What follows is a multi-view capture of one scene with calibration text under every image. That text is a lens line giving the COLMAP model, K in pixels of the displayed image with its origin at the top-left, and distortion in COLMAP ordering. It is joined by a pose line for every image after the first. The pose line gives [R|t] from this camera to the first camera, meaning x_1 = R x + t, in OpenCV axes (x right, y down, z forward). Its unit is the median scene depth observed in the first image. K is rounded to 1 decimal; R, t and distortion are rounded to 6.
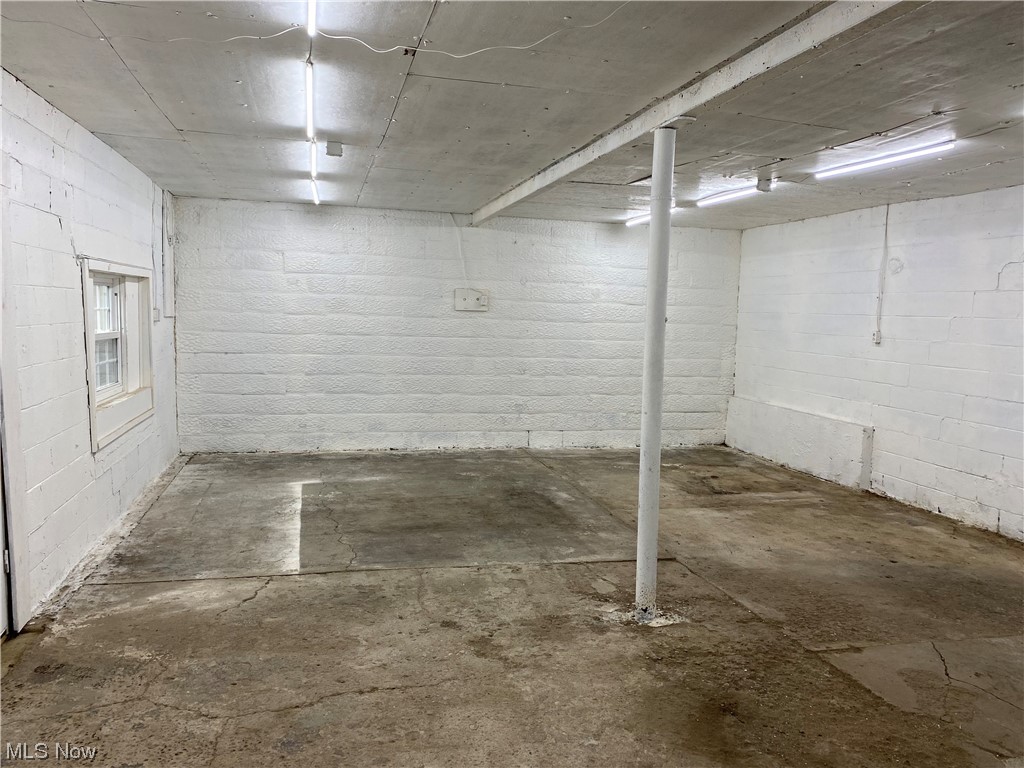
lens RADIAL K [[772.3, 0, 512.0], [0, 772.3, 384.0], [0, 0, 1]] dist [0.078639, -0.119625]
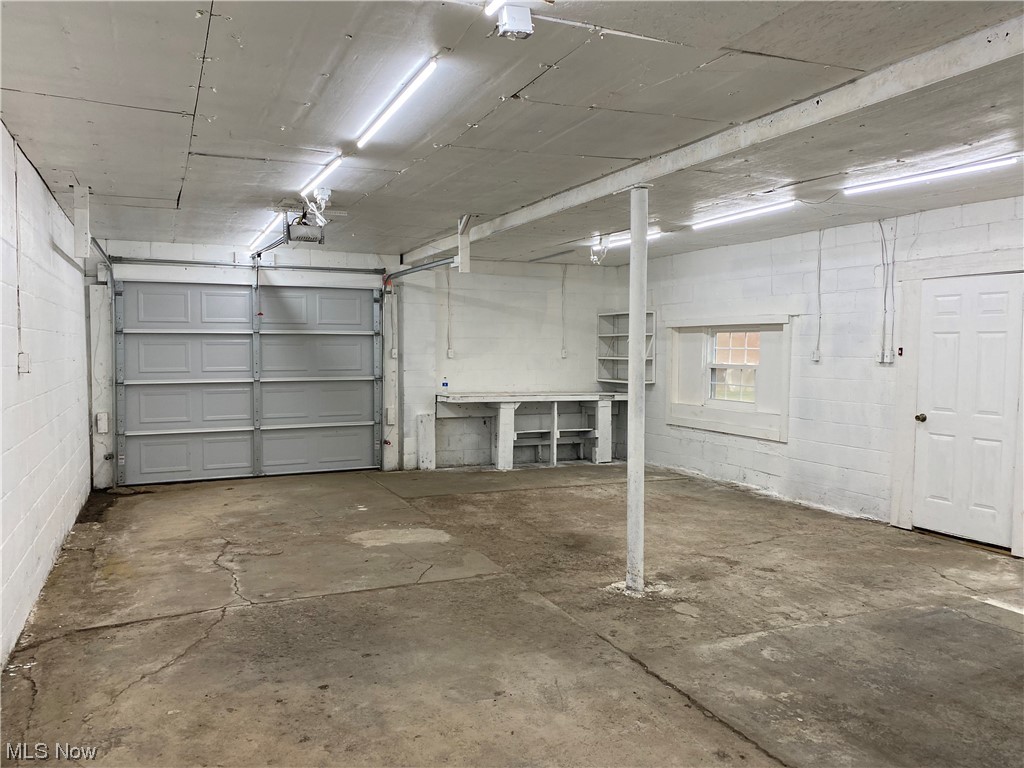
lens RADIAL K [[772.3, 0, 512.0], [0, 772.3, 384.0], [0, 0, 1]] dist [0.078639, -0.119625]
pose [[-0.984479, -0.024312, -0.173812, 0.507296], [-0.048442, 0.989529, 0.135963, -0.147685], [0.168686, 0.142272, -0.975348, 1.850328]]
